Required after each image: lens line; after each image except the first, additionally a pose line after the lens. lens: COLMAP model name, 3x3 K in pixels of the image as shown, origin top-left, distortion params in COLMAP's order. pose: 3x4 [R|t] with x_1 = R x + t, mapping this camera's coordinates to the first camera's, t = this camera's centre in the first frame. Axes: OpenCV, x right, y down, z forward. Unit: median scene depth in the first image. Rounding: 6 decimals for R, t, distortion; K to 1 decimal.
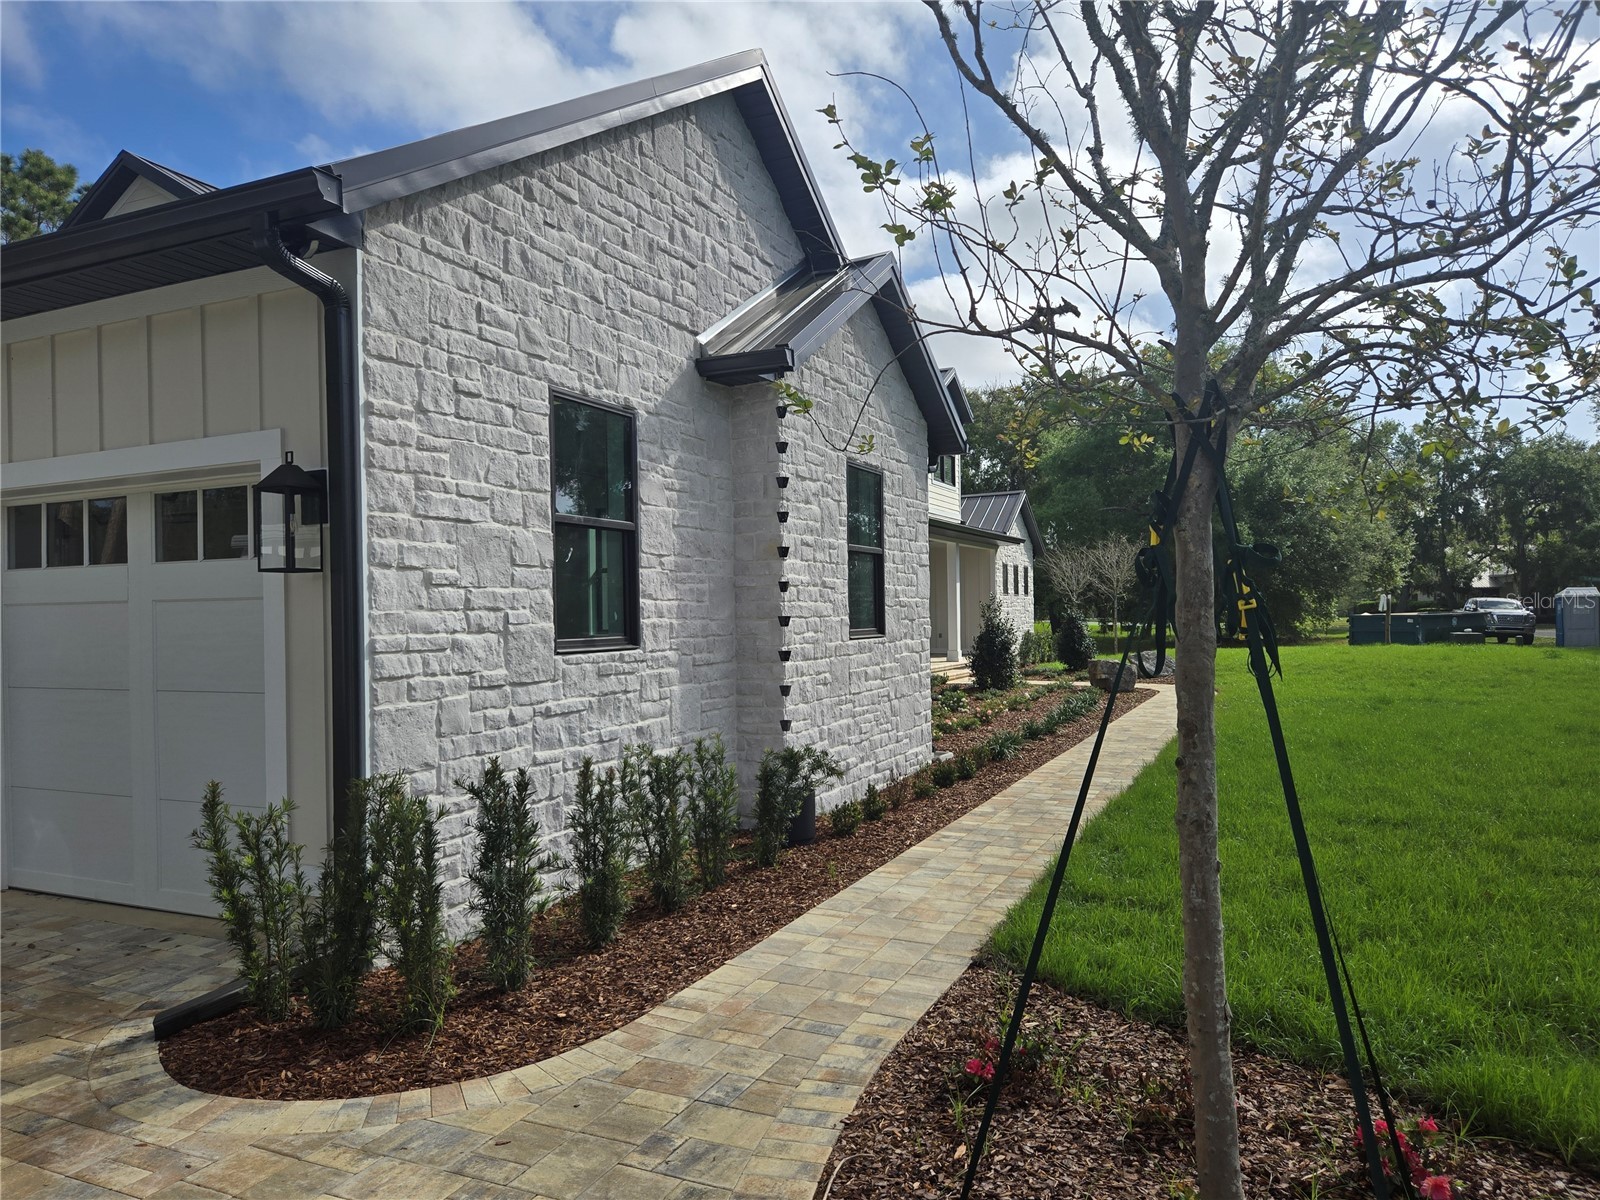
lens RADIAL K [[1072.2, 0, 790.2], [0, 1072.2, 609.7], [0, 0, 1]] dist [0.055617, -0.047303]
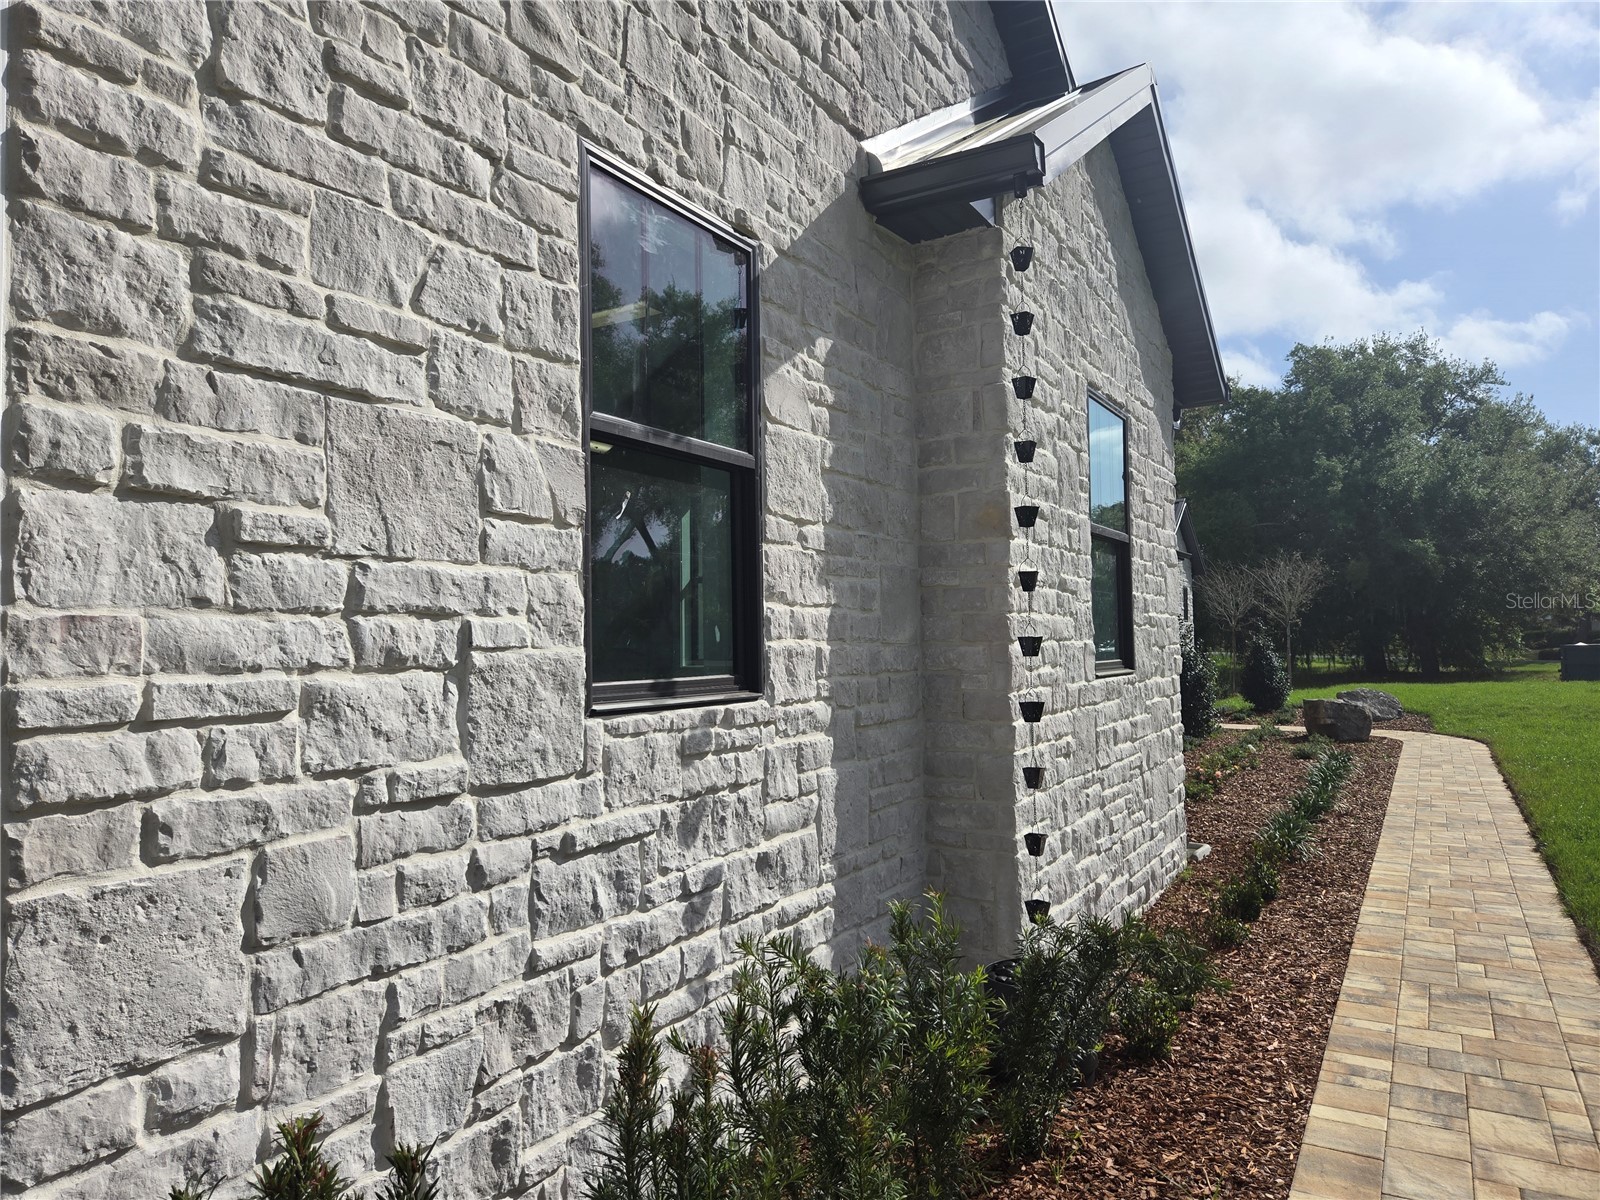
lens RADIAL K [[1072.2, 0, 795.4], [0, 1072.2, 592.8], [0, 0, 1]] dist [0.055617, -0.047303]
pose [[0.996428, -0.002212, -0.084412, -0.093679], [-0.001400, 0.999087, -0.042707, 0.008741], [0.084429, 0.042673, 0.995515, 0.561934]]
